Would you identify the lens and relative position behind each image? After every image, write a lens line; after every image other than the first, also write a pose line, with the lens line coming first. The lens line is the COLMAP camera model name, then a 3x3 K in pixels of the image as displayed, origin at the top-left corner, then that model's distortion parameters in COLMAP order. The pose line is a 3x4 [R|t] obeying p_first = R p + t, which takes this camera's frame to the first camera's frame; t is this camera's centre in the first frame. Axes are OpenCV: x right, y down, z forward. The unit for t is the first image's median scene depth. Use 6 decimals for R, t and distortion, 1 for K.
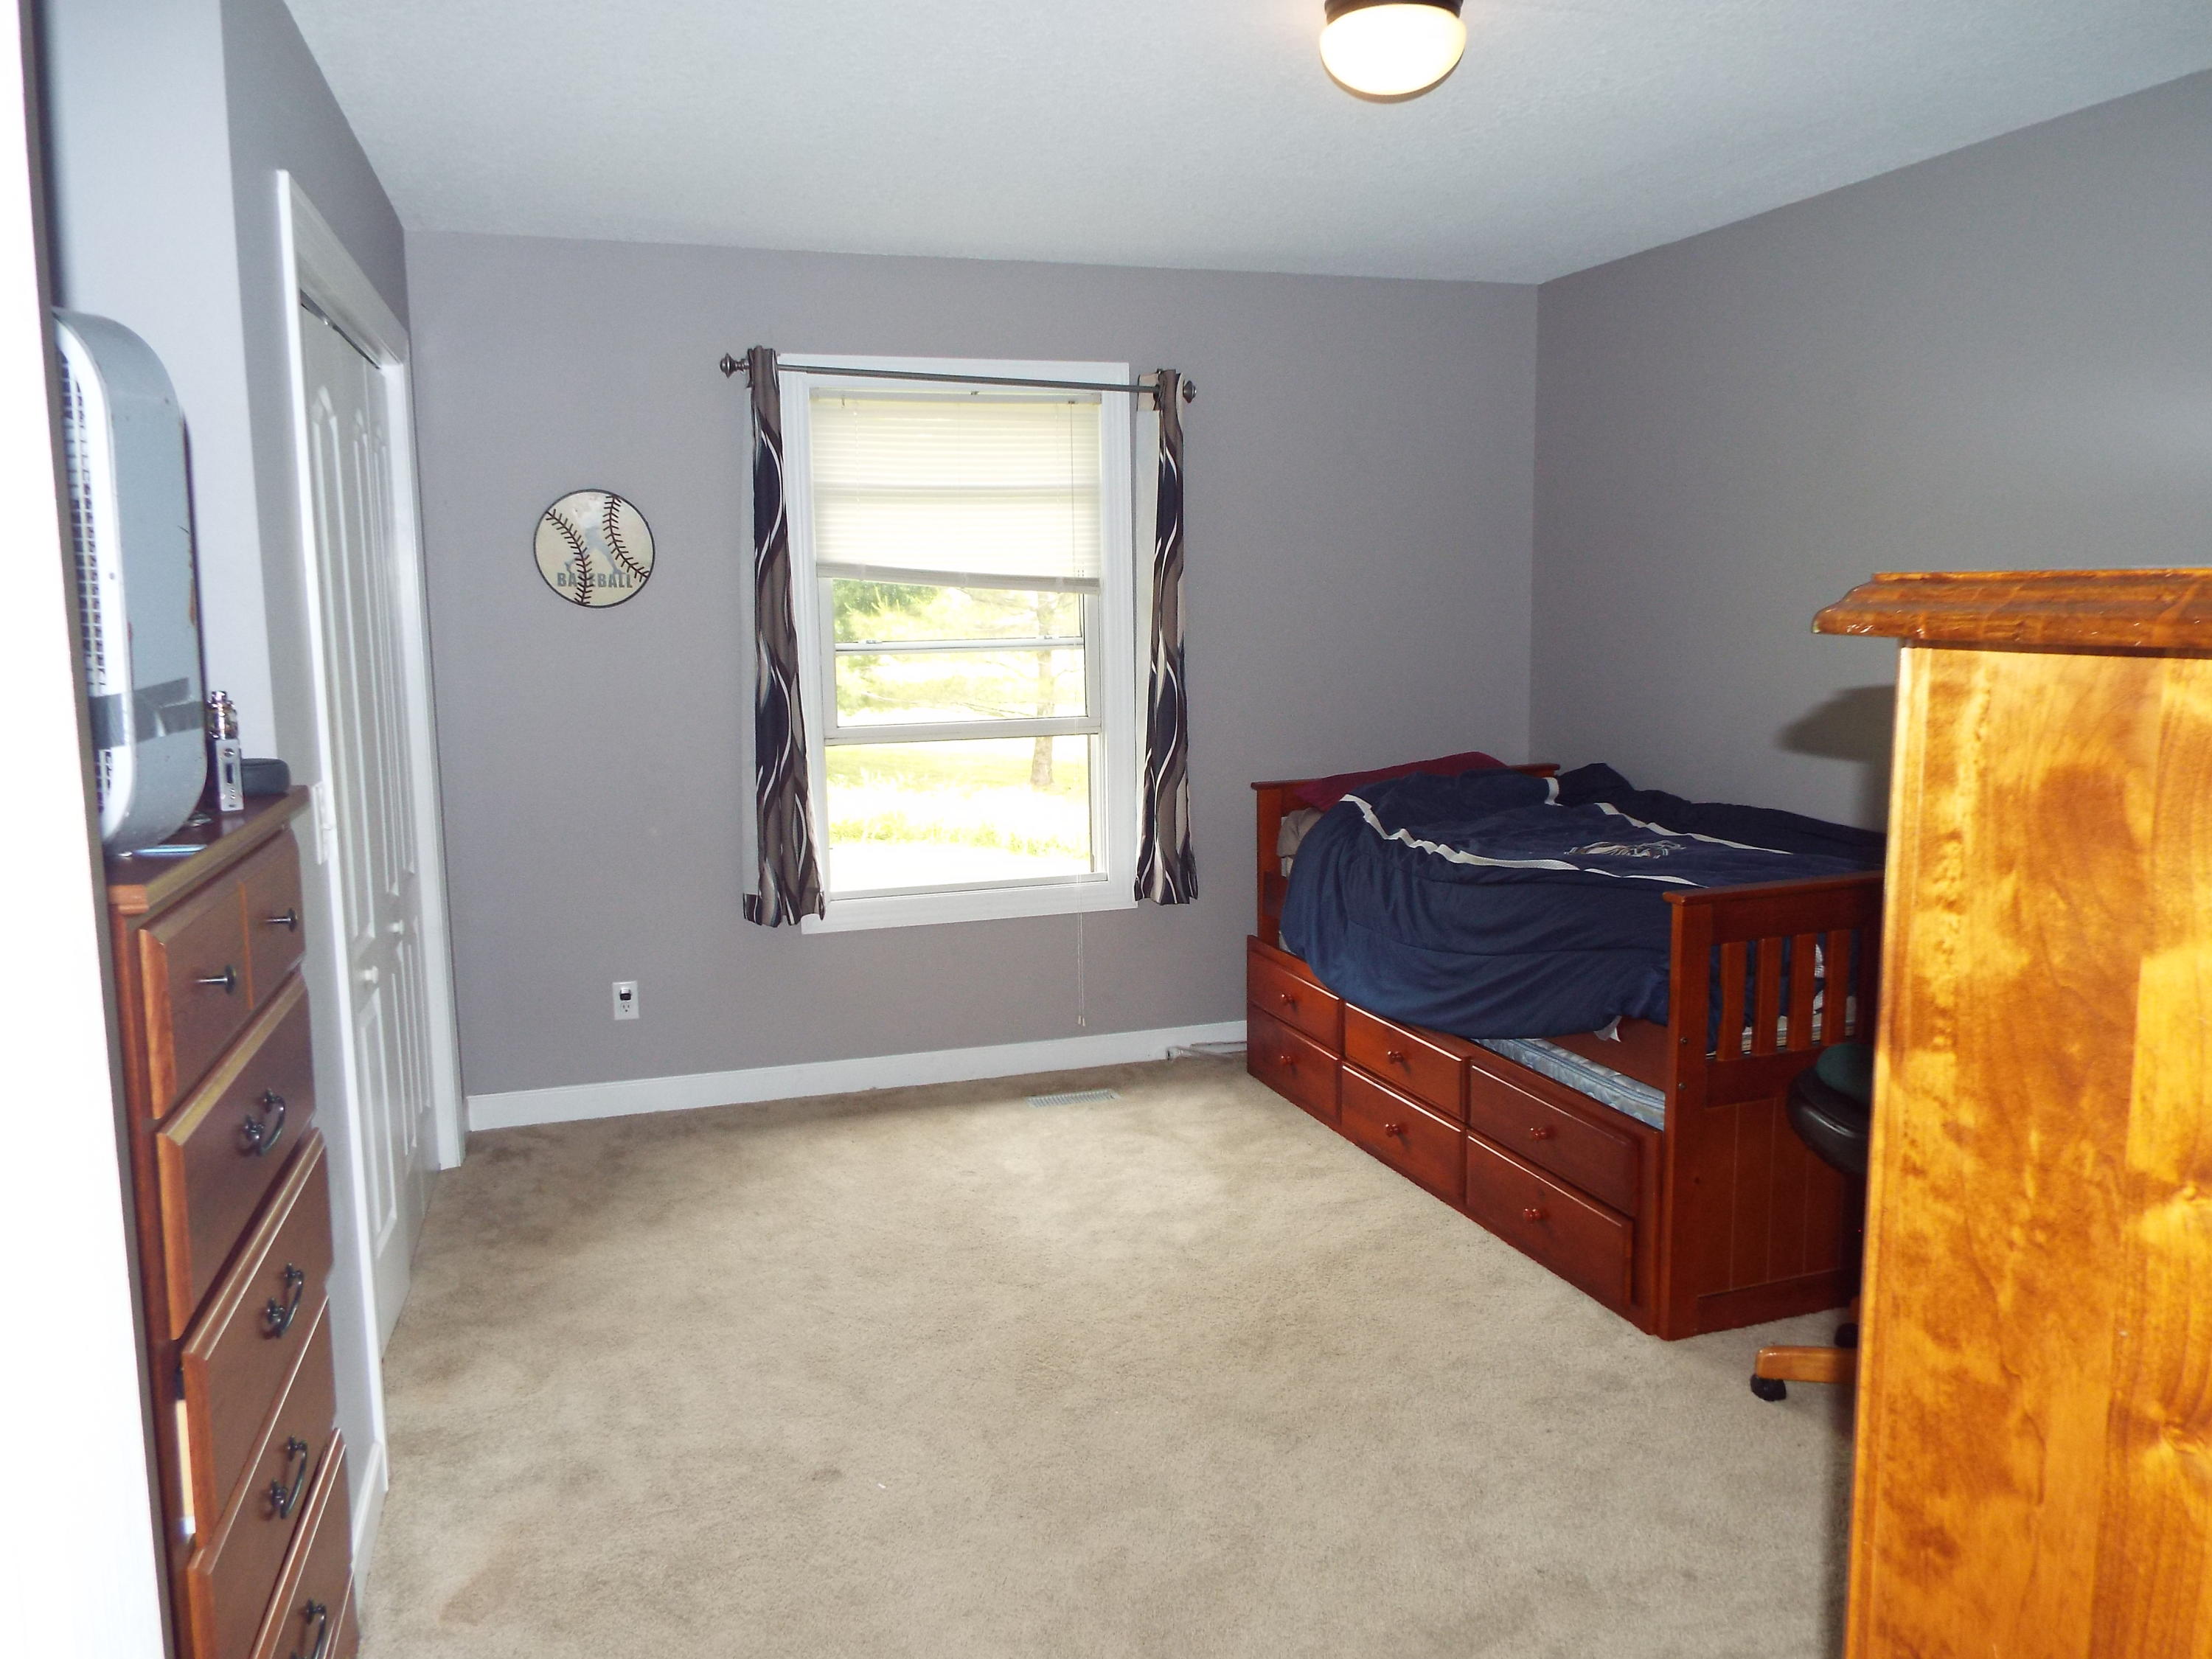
lens RADIAL K [[1642.1, 0, 1106.0], [0, 1642.1, 829.5], [0, 0, 1]] dist [0.001392, 0.001658]
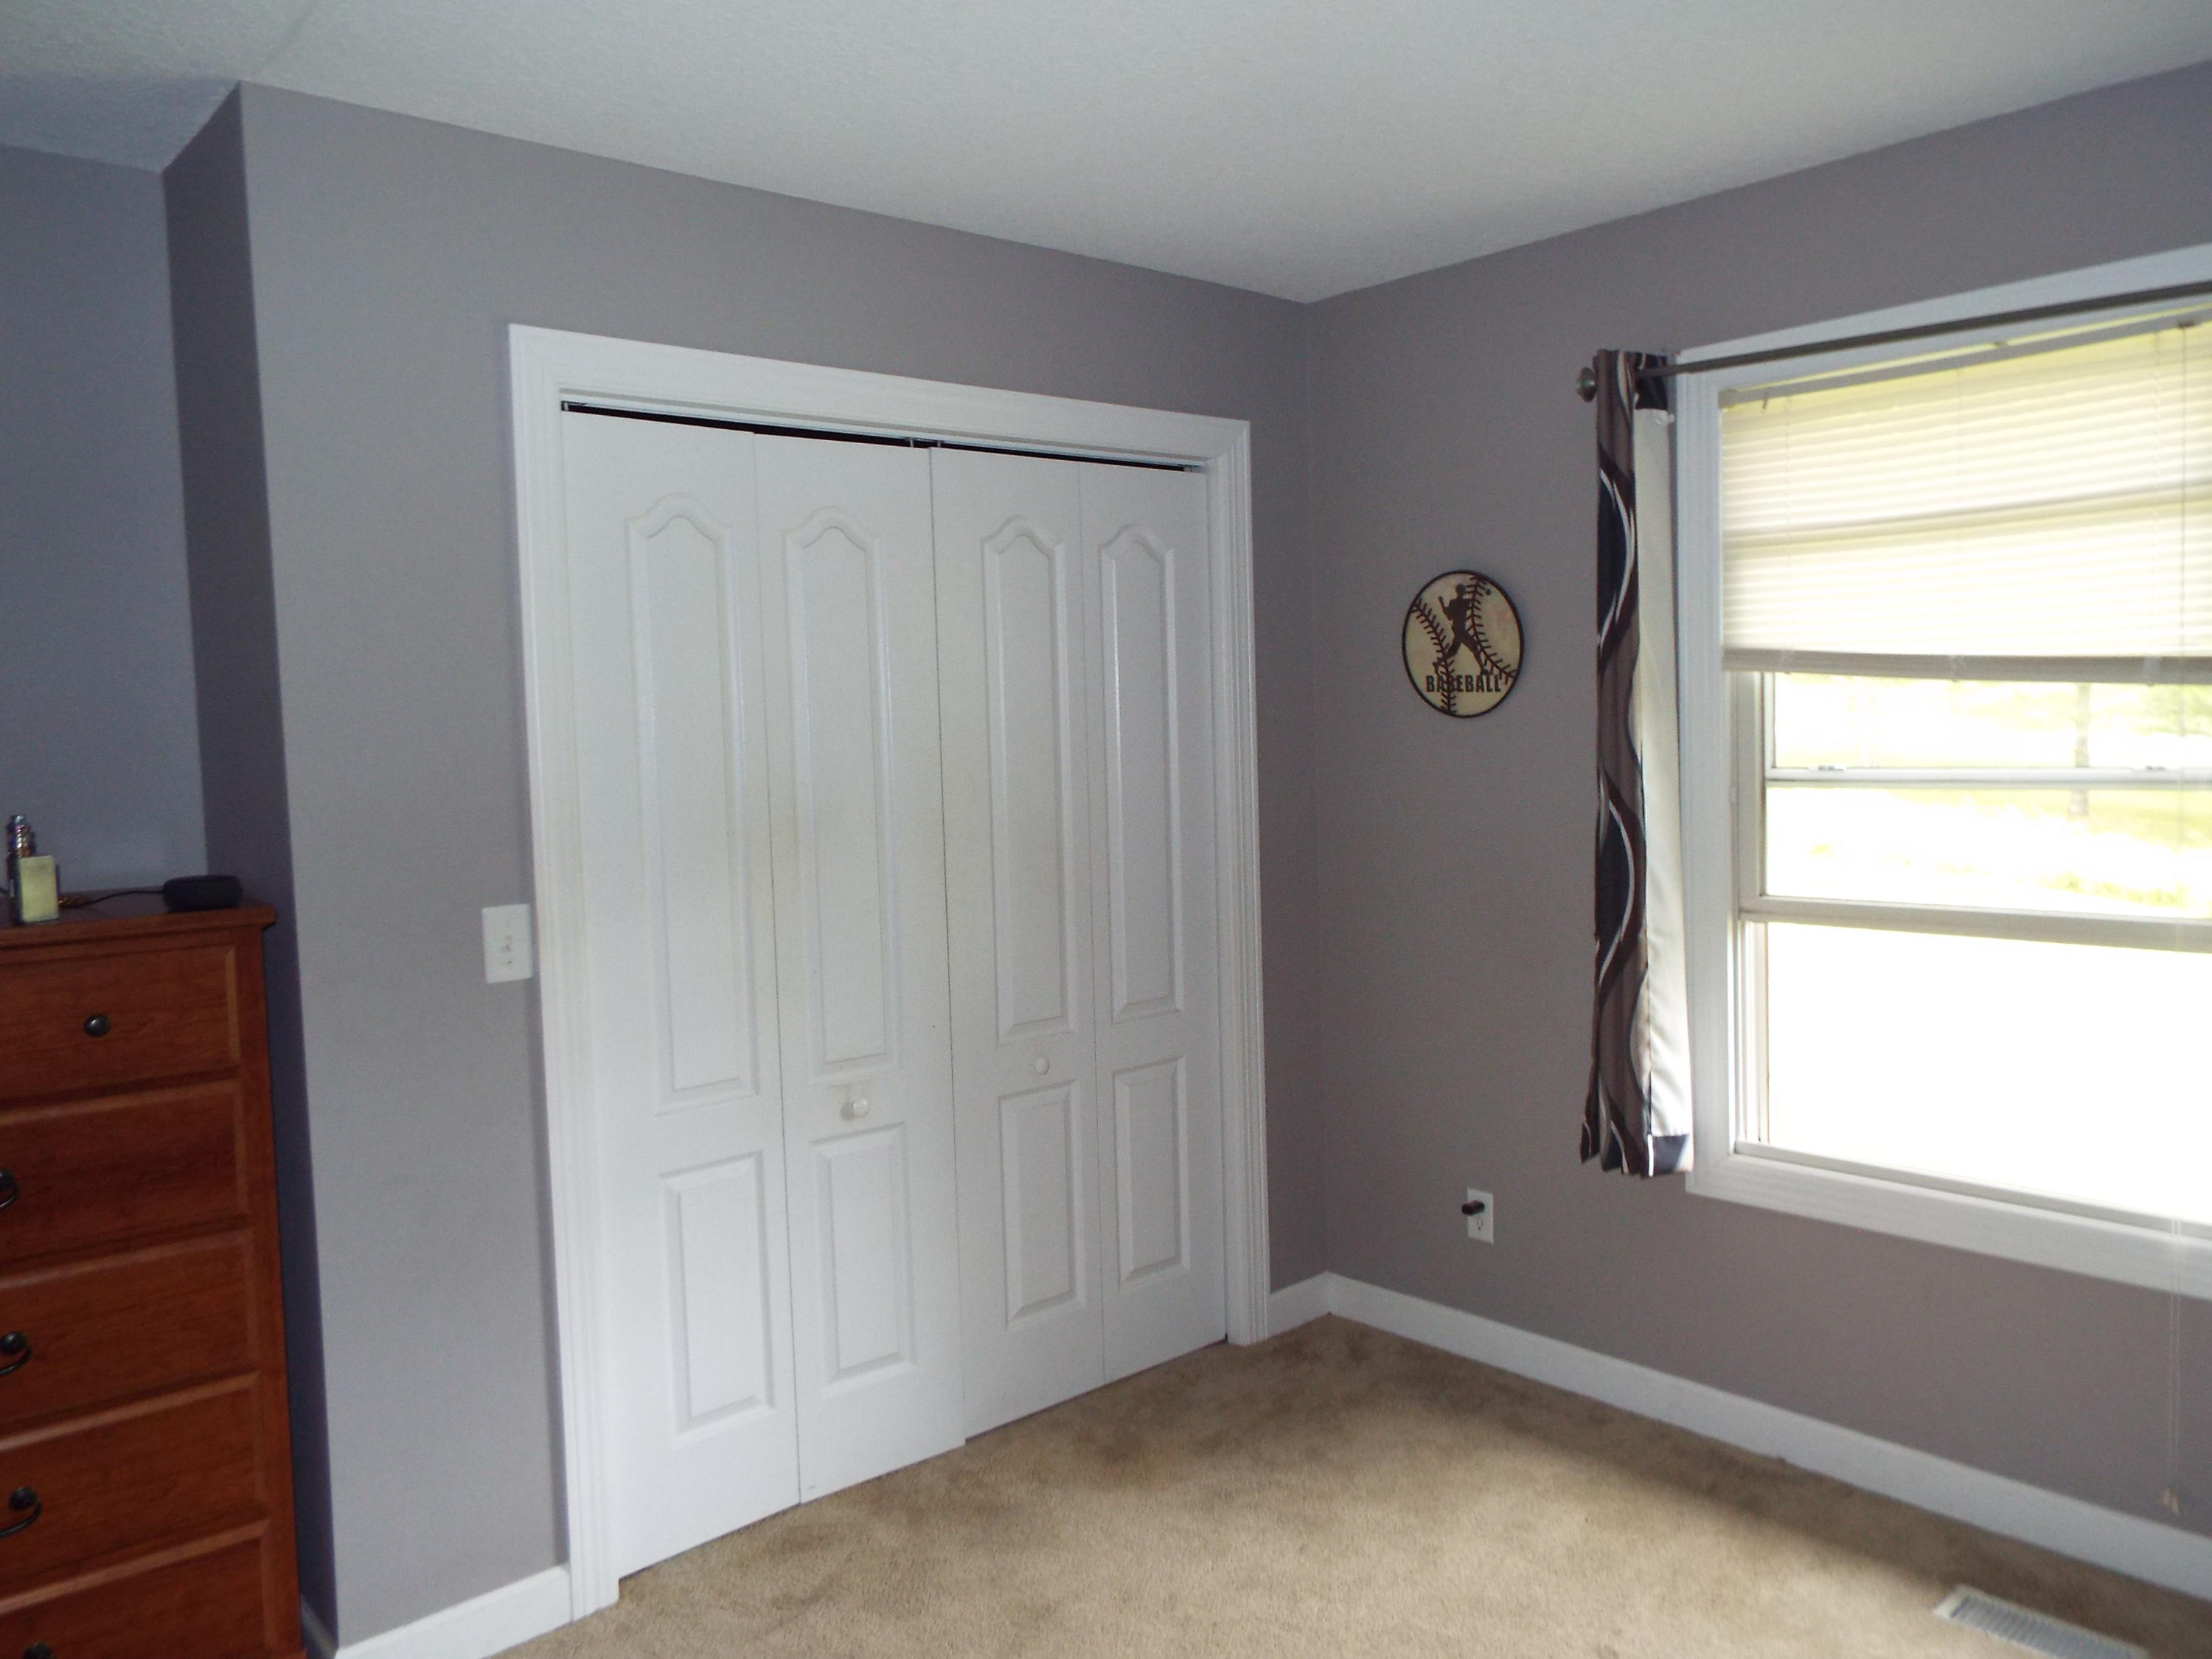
lens RADIAL K [[1642.1, 0, 1106.0], [0, 1642.1, 829.5], [0, 0, 1]] dist [0.001392, 0.001658]
pose [[0.401105, 0.067298, -0.913557, 0.353066], [-0.099067, 0.994635, 0.029774, -0.087356], [0.910659, 0.078561, 0.405620, 0.521544]]
